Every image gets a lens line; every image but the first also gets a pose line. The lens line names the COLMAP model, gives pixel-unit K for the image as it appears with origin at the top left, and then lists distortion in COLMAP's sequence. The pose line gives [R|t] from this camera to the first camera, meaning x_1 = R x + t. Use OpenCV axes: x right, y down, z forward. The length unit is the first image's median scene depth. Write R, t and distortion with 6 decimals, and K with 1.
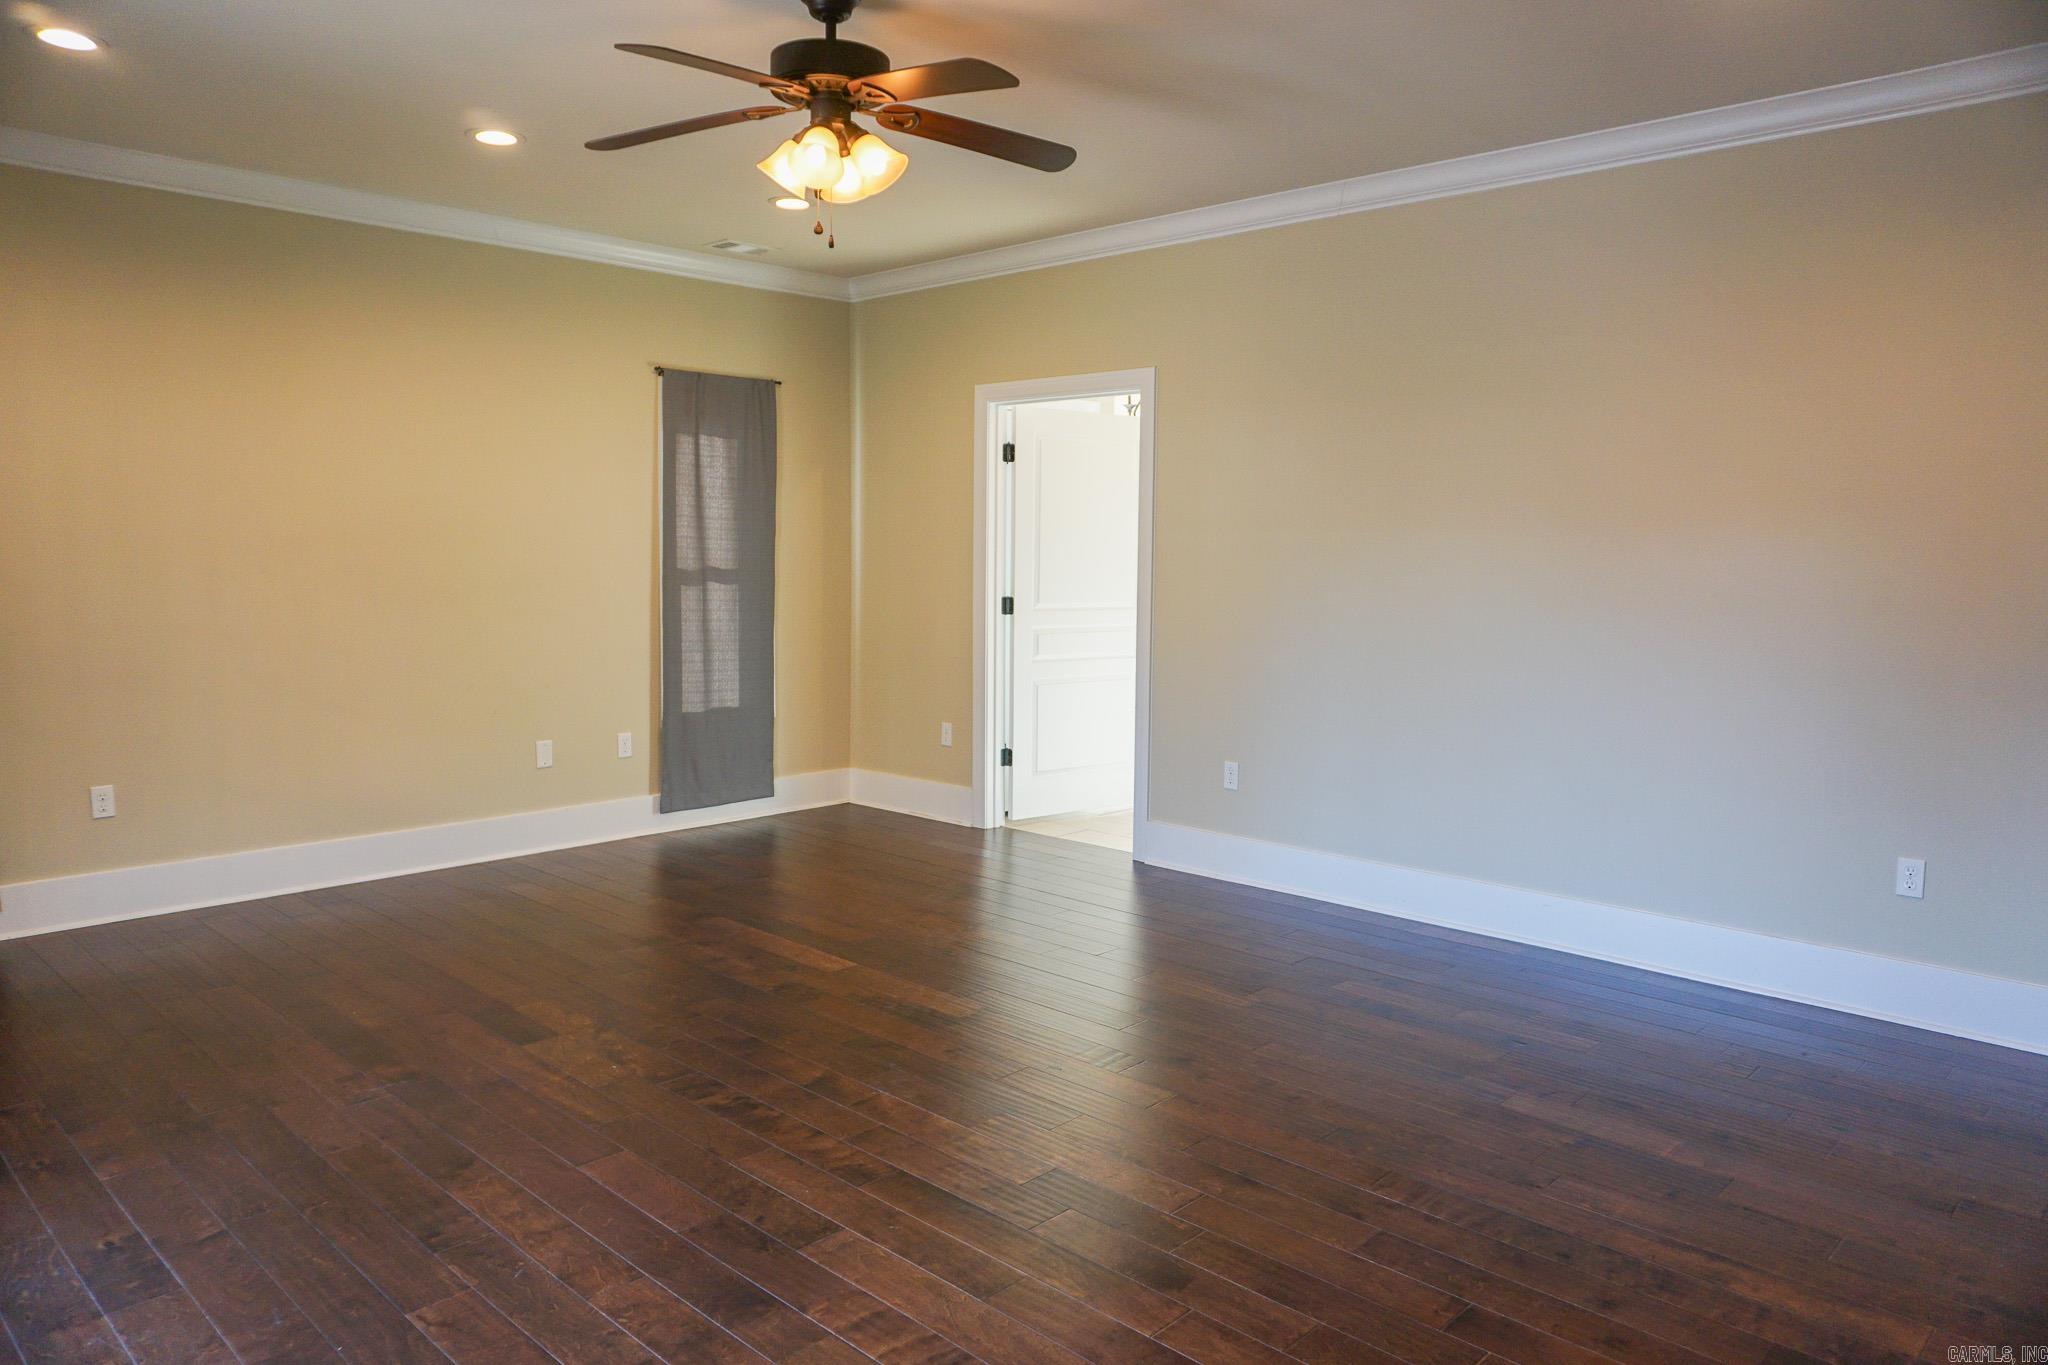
lens RADIAL K [[1369.4, 0, 1024.5], [0, 1369.4, 676.0], [0, 0, 1]] dist [-0.044522, 0.030191]
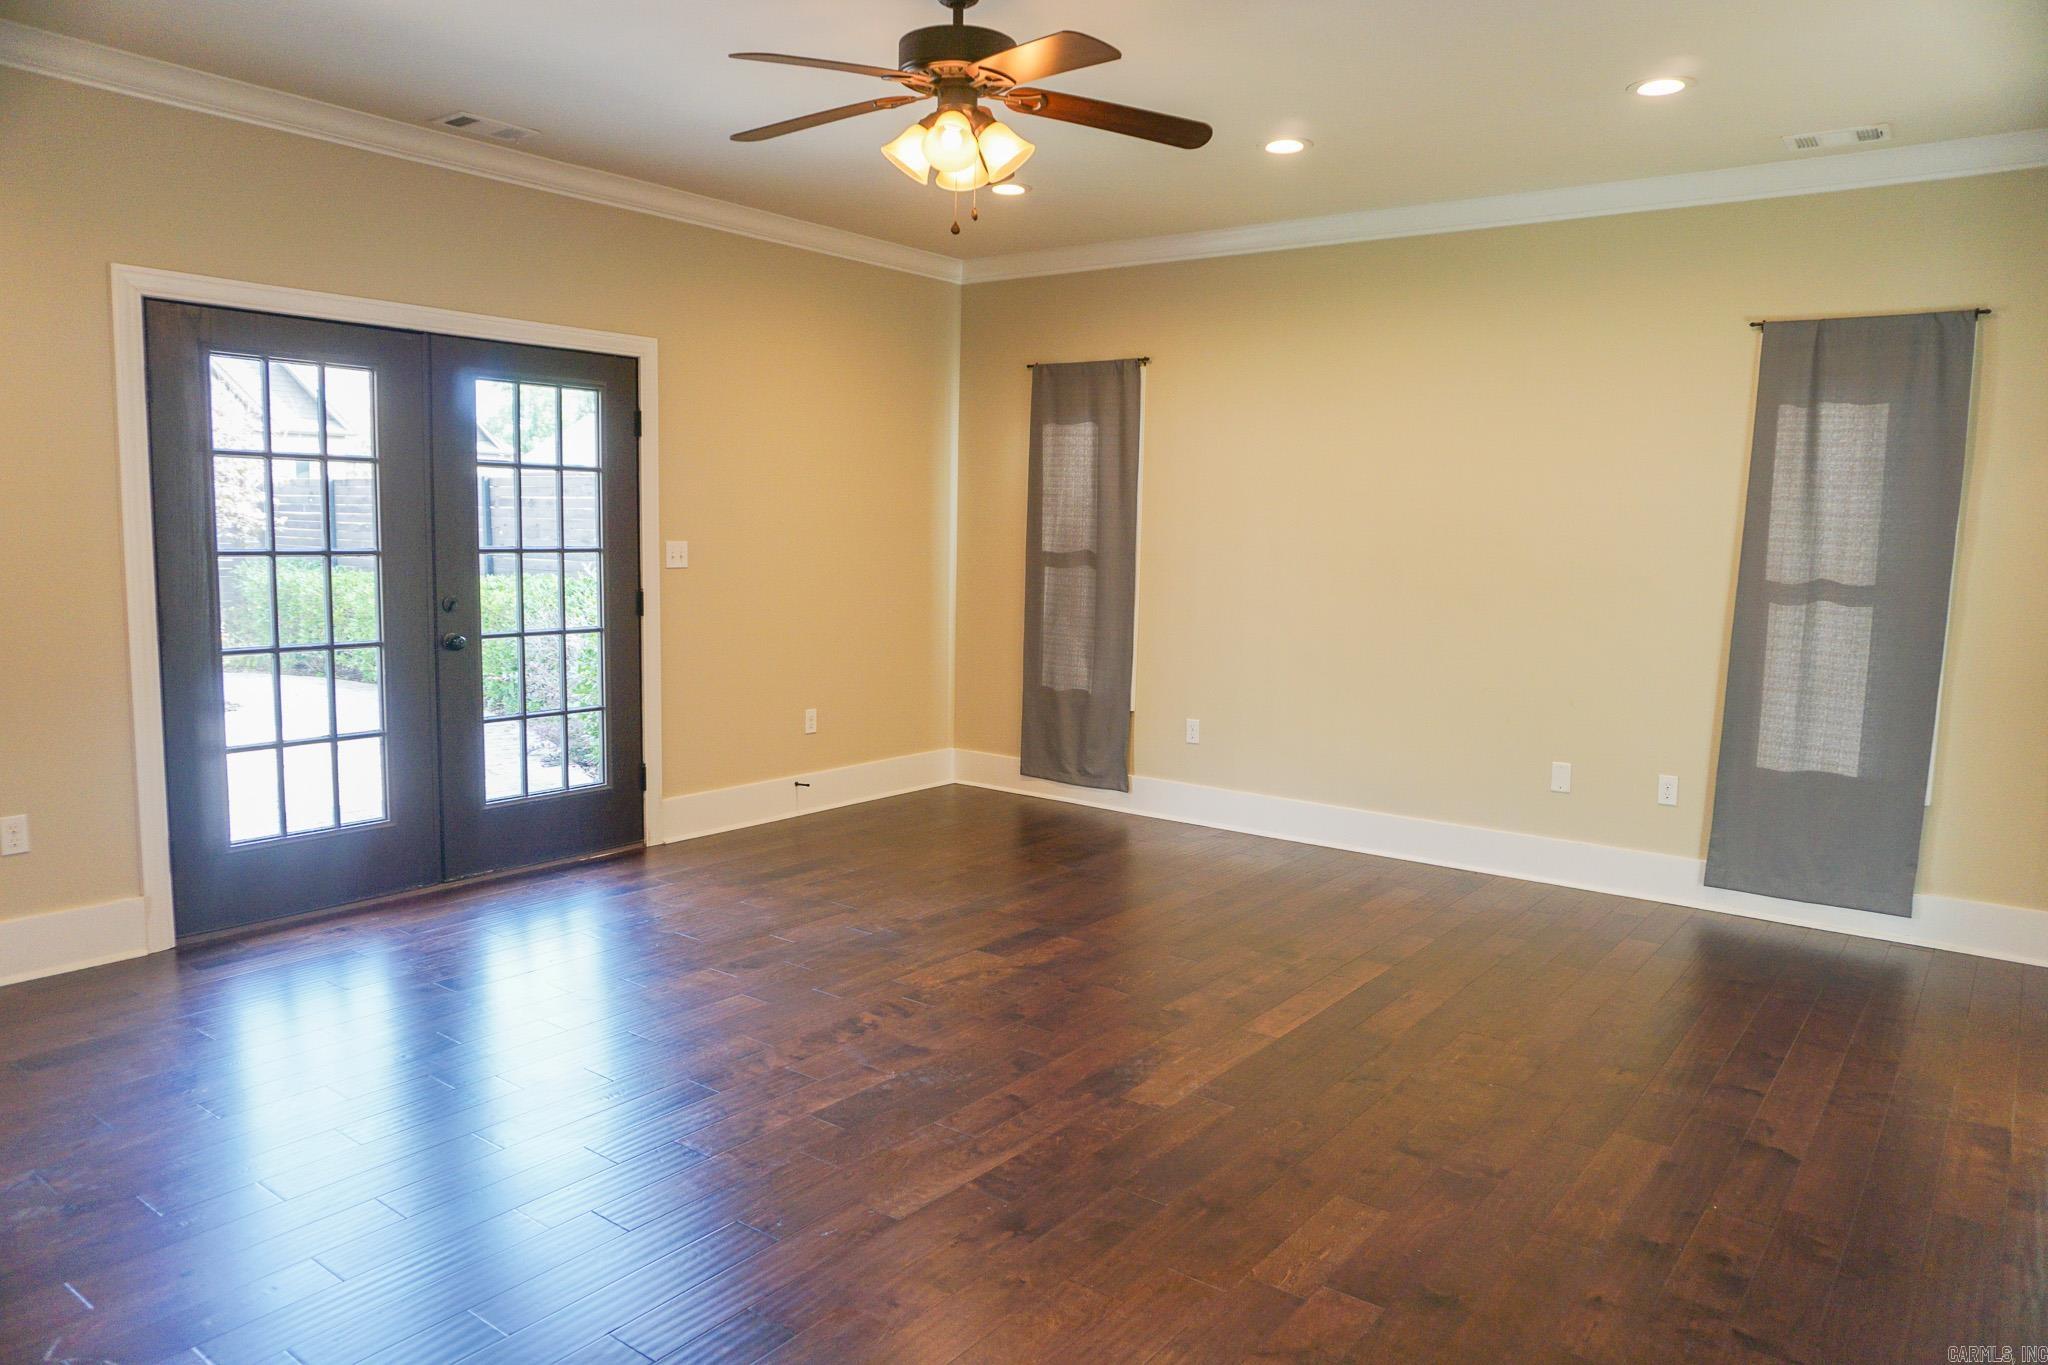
lens RADIAL K [[1369.4, 0, 1024.5], [0, 1369.4, 676.0], [0, 0, 1]] dist [-0.044522, 0.030191]
pose [[0.120279, 0.102596, -0.987424, 0.465534], [-0.116886, 0.989191, 0.088542, -0.044875], [0.985835, 0.104767, 0.130971, 0.503353]]
